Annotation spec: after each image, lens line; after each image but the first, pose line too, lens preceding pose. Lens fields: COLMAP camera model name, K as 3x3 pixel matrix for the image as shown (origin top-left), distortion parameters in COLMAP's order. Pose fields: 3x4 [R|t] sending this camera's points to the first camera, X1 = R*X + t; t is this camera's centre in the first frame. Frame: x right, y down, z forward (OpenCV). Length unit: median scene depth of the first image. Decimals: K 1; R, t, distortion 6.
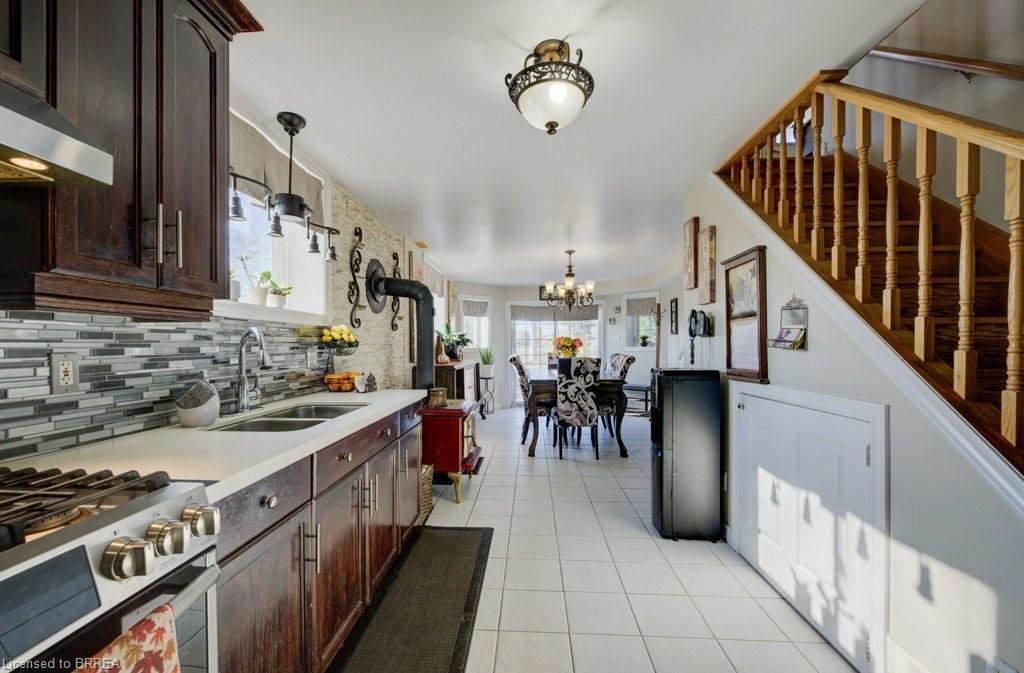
lens RADIAL K [[415.0, 0, 505.0], [0, 415.0, 346.6], [0, 0, 1]] dist [-0.000839, -0.000001]
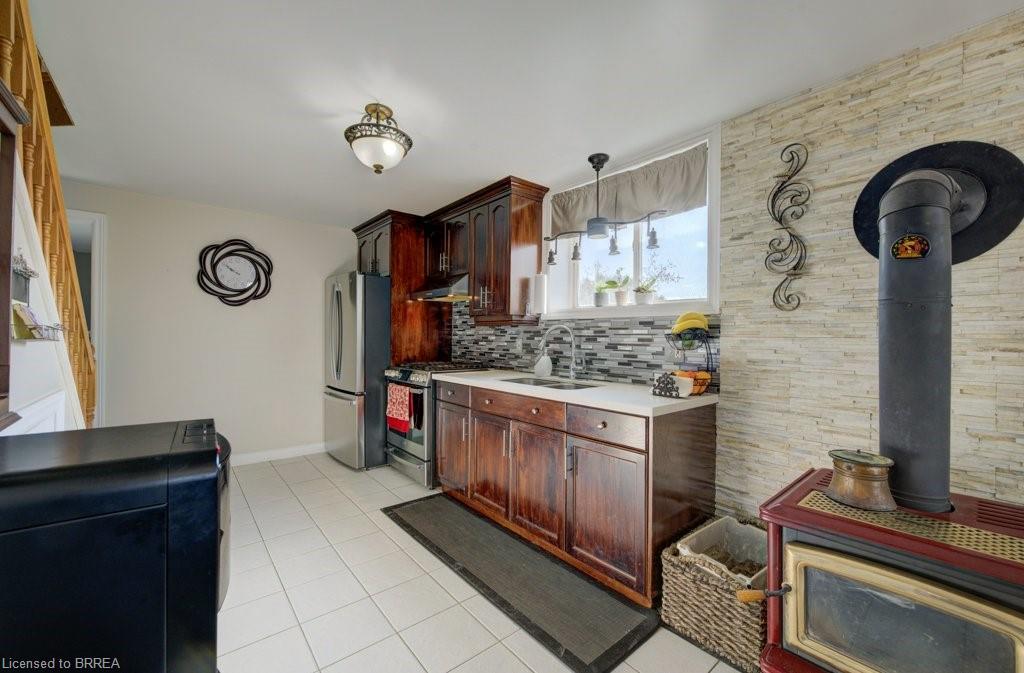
lens RADIAL K [[411.0, 0, 508.1], [0, 411.0, 334.2], [0, 0, 1]] dist [-0.001278, 0.000090]
pose [[-0.730343, -0.004783, -0.683064, 0.342513], [-0.009350, 0.999952, 0.002995, -0.007668], [0.683017, 0.008574, -0.730352, 1.098553]]
